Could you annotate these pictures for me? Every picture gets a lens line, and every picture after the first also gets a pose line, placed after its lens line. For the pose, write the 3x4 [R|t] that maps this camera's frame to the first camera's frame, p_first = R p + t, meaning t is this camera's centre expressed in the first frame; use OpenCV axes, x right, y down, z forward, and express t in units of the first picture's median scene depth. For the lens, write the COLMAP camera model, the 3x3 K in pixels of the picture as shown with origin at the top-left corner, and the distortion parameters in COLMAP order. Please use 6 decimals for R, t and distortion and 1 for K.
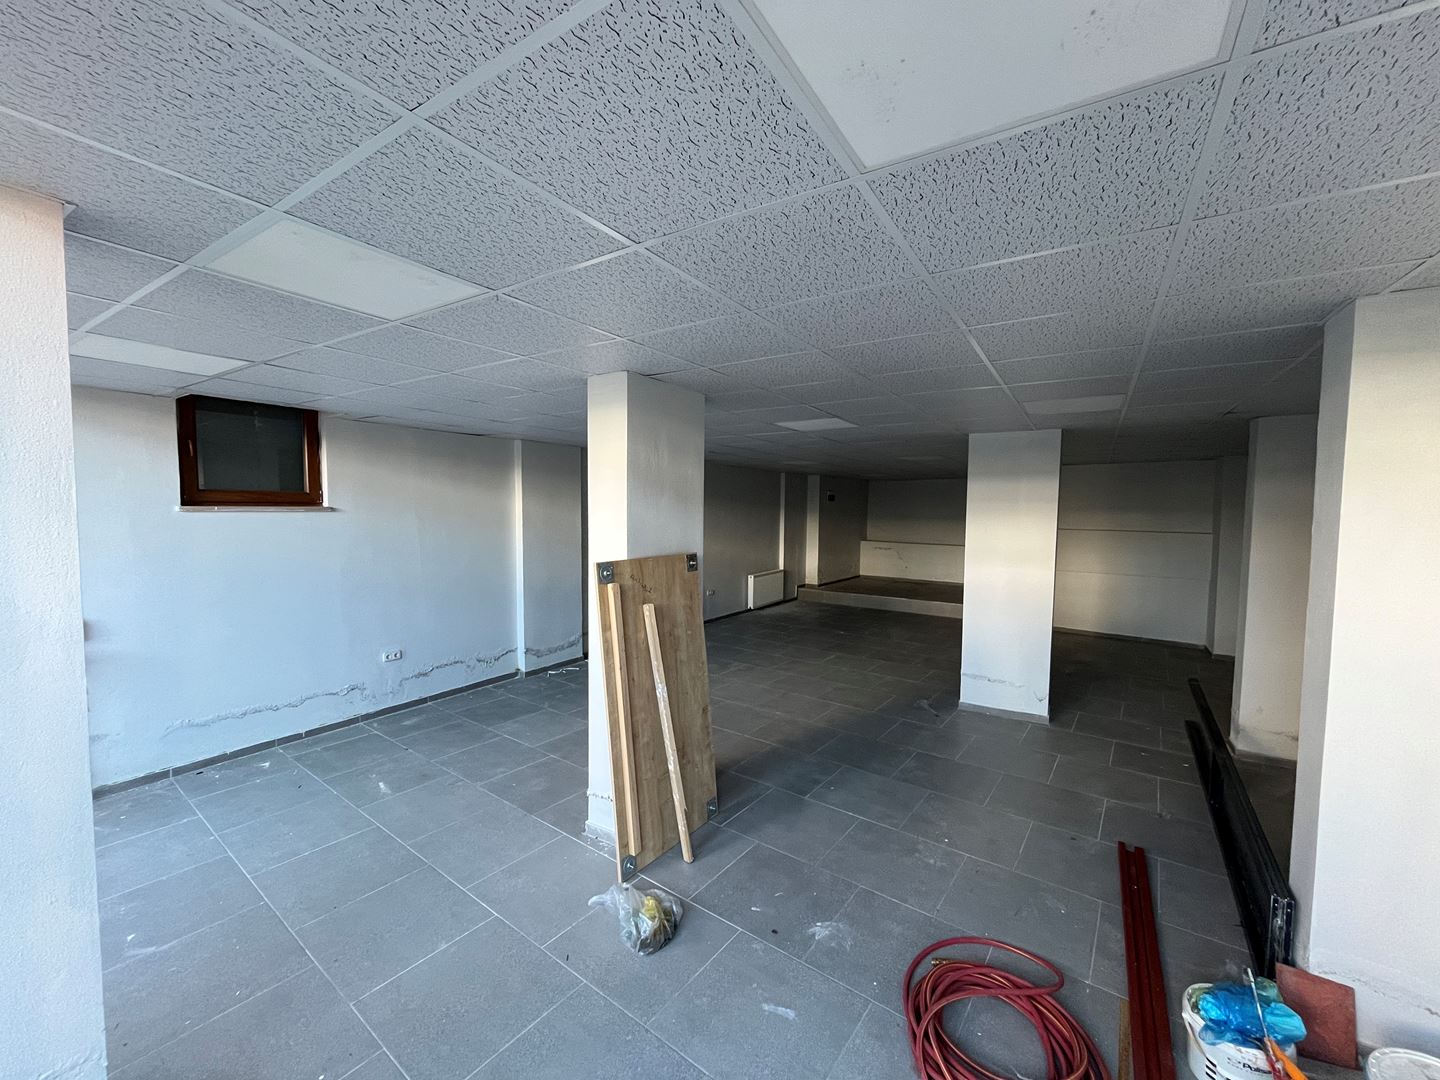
lens RADIAL K [[579.5, 0, 716.9], [0, 579.5, 538.4], [0, 0, 1]] dist [-0.000084, 0.000477]
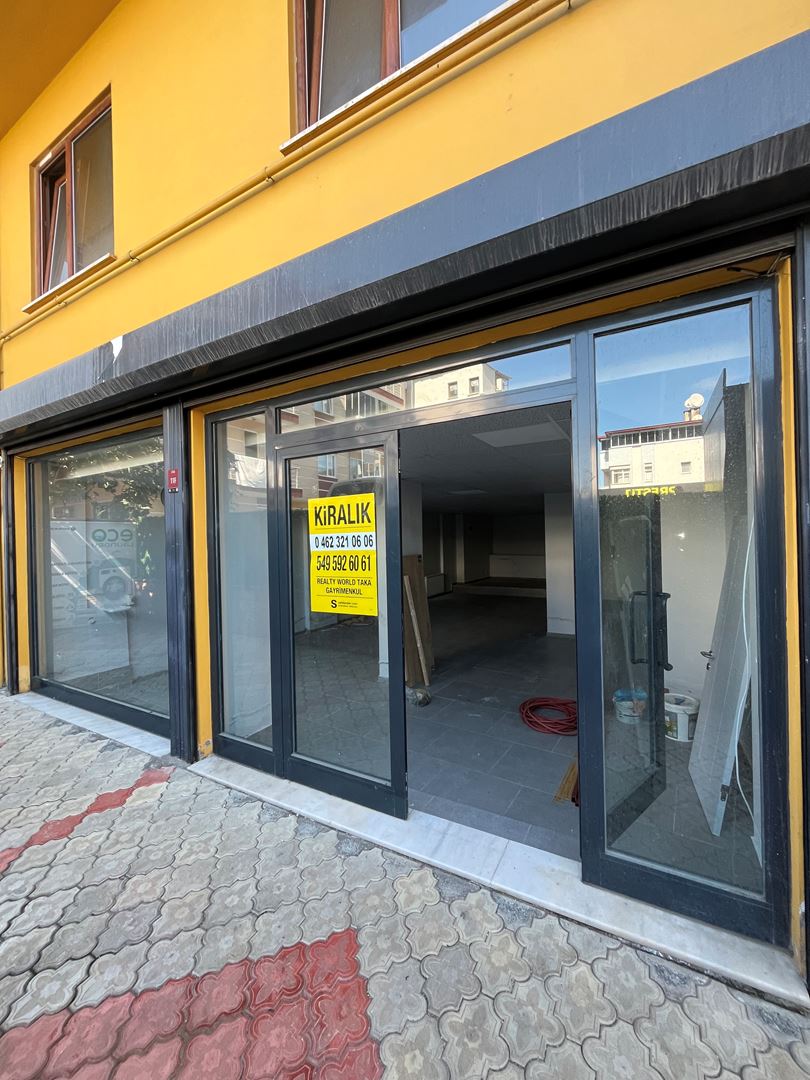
lens RADIAL K [[434.6, 0, 405.6], [0, 434.6, 537.7], [0, 0, 1]] dist [-0.000084, 0.000477]
pose [[0.997723, -0.030126, 0.060346, -0.125883], [0.033328, 0.998050, -0.052785, 0.030402], [-0.058638, 0.054676, 0.996781, -0.427946]]
